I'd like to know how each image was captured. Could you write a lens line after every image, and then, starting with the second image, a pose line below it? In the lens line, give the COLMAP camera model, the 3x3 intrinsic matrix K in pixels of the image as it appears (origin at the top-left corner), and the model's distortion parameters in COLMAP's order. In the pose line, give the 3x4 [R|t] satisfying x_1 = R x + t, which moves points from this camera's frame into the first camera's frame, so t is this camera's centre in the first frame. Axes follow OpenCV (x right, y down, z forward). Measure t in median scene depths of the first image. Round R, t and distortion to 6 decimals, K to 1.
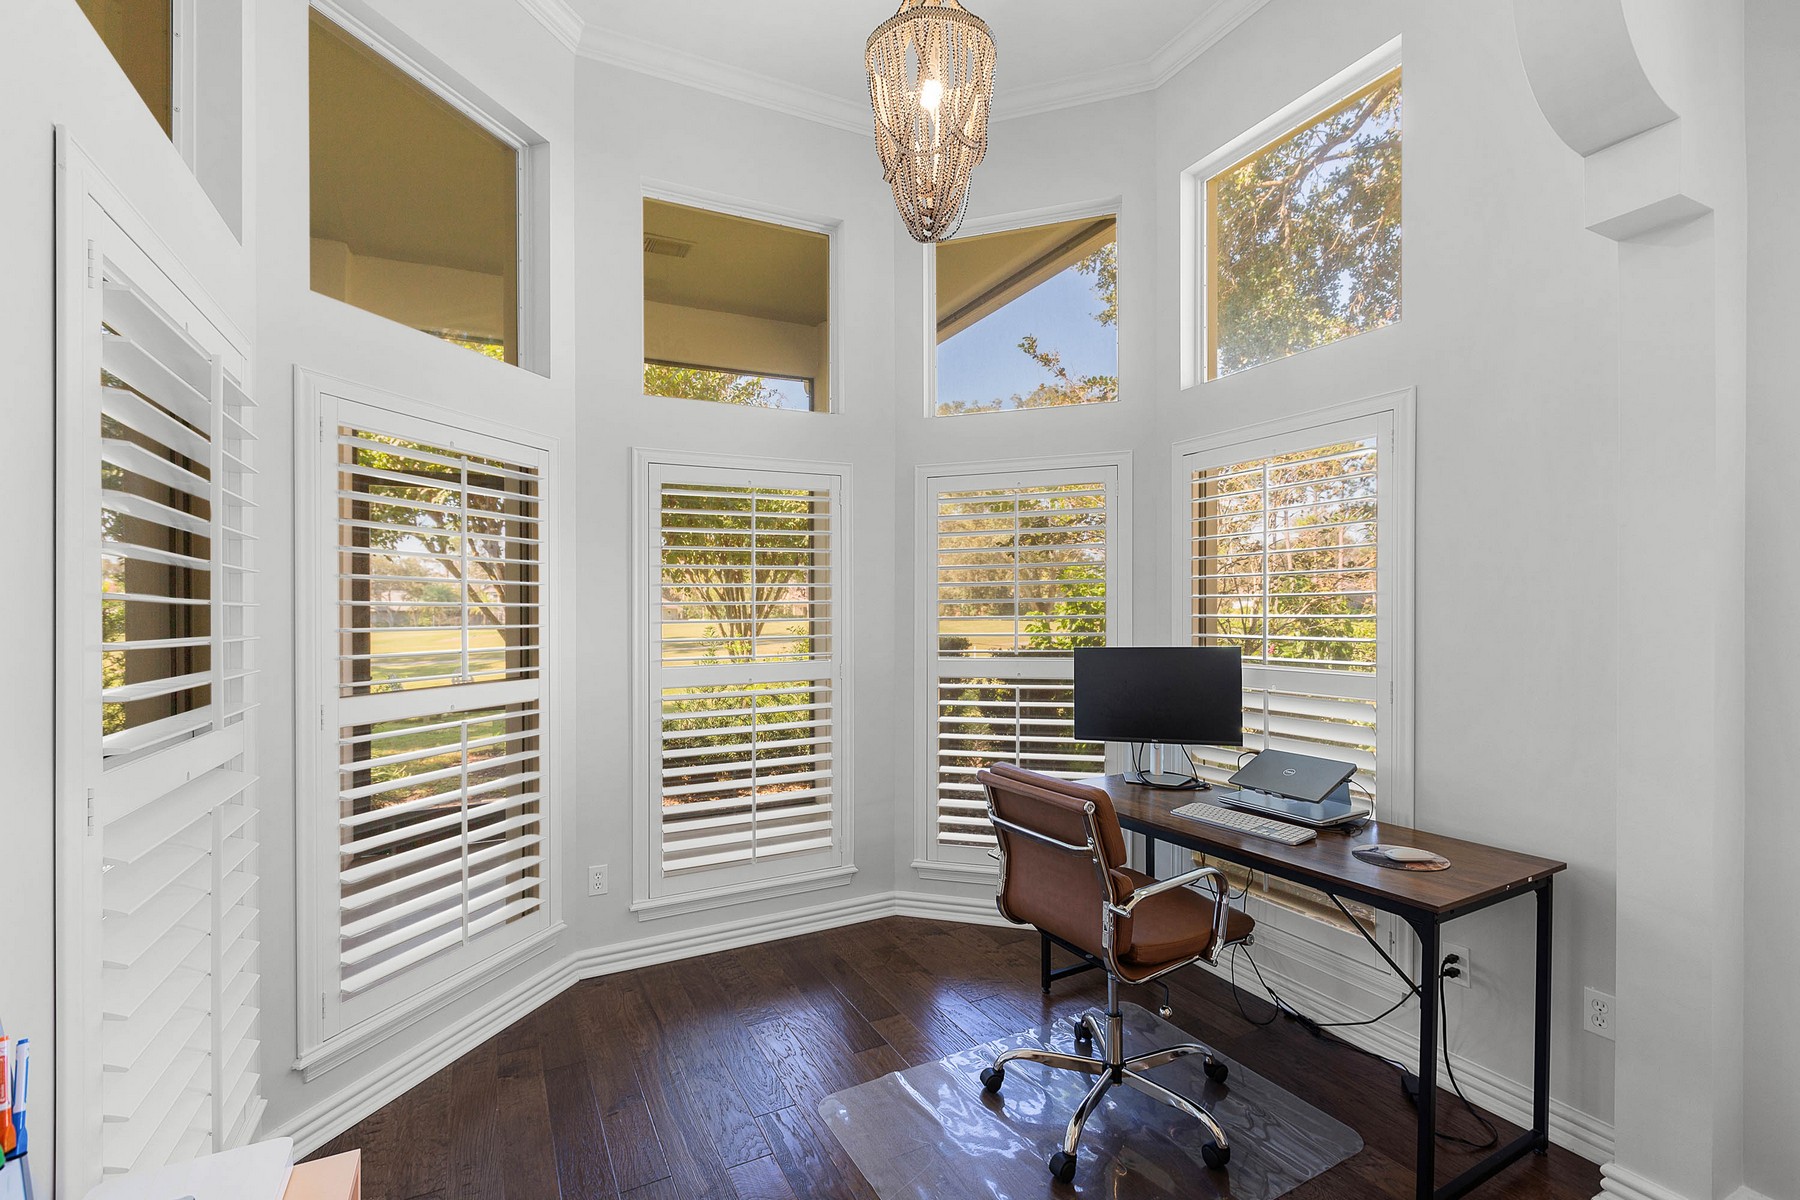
lens RADIAL K [[799.8, 0, 907.2], [0, 799.8, 609.1], [0, 0, 1]] dist [-0.000560, 0.000446]
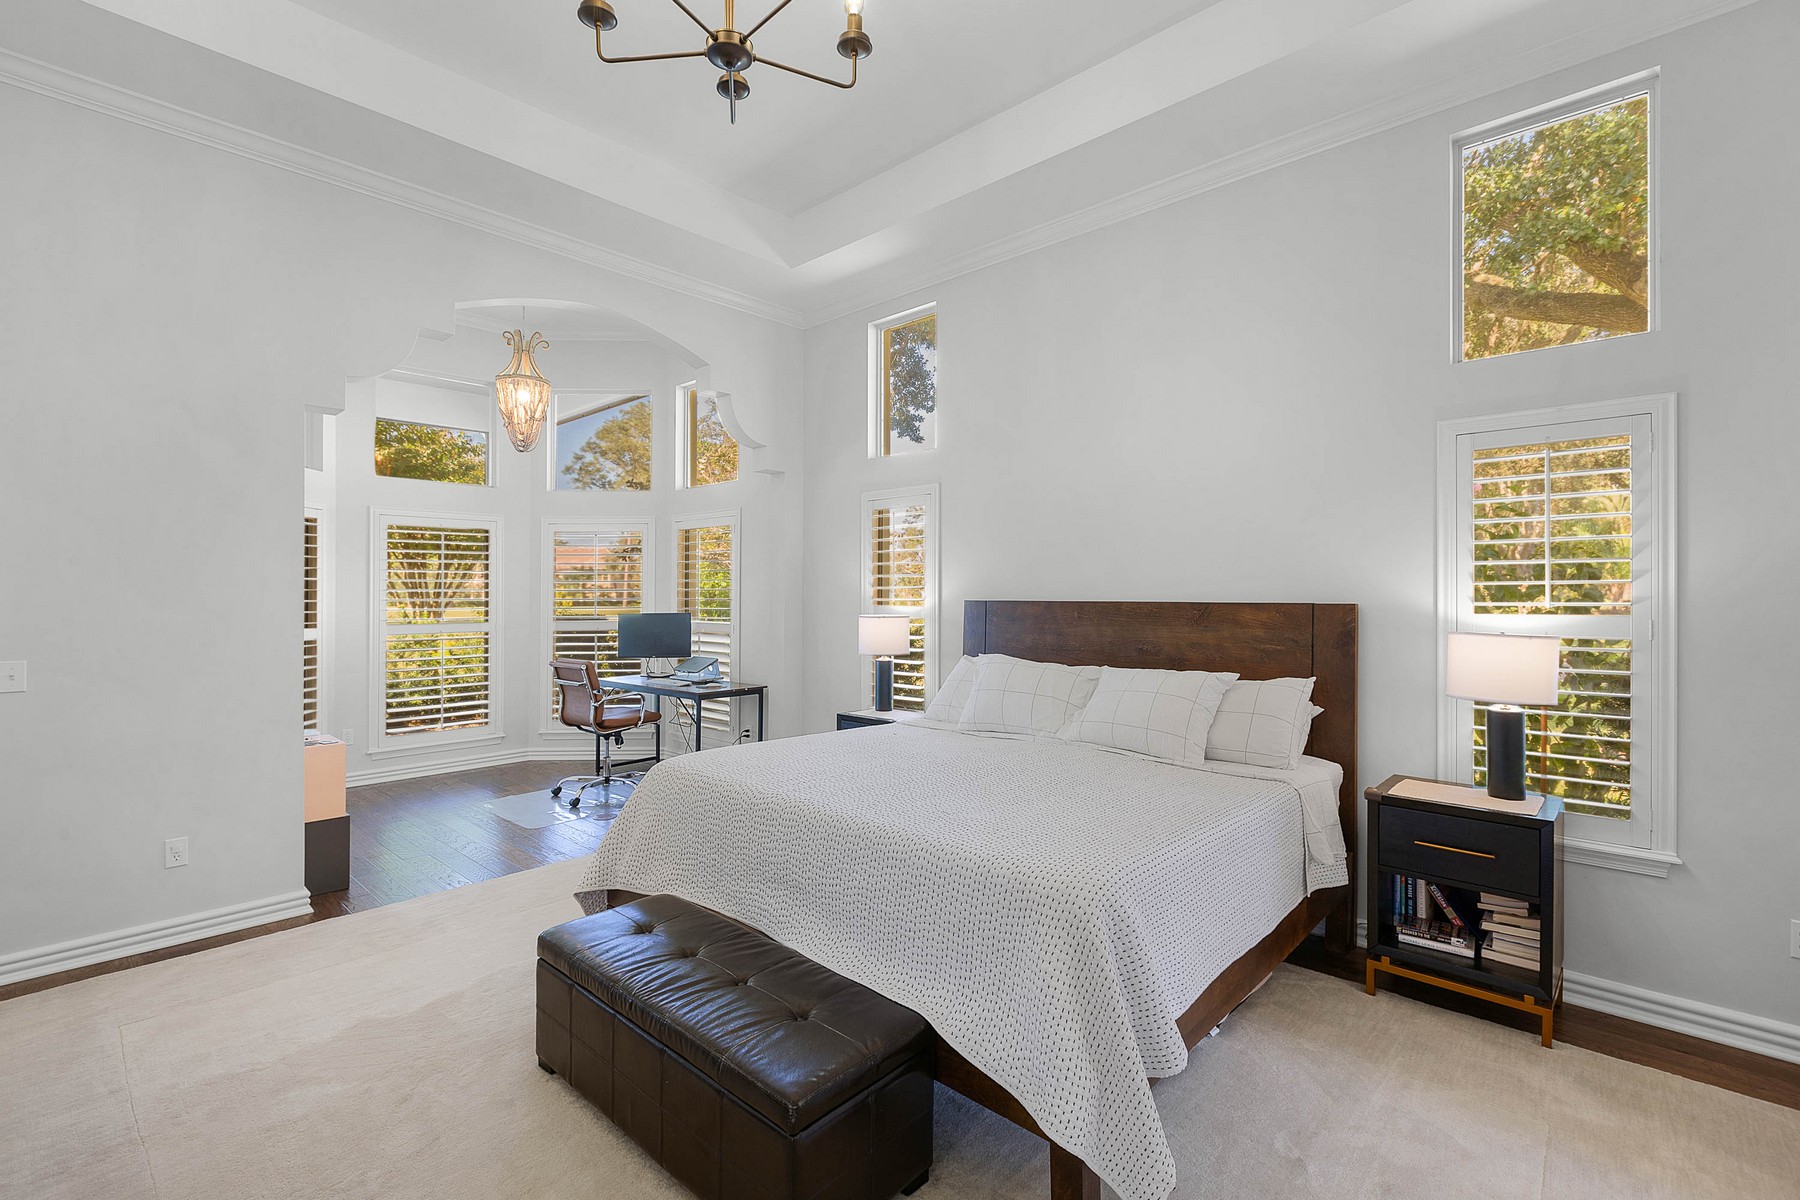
lens RADIAL K [[799.8, 0, 896.9], [0, 799.8, 596.7], [0, 0, 1]] dist [-0.000560, 0.000446]
pose [[0.944318, 0.009855, 0.328886, 0.224462], [-0.010007, 0.999949, -0.001231, -0.001214], [-0.328882, -0.002129, 0.944369, -1.269413]]
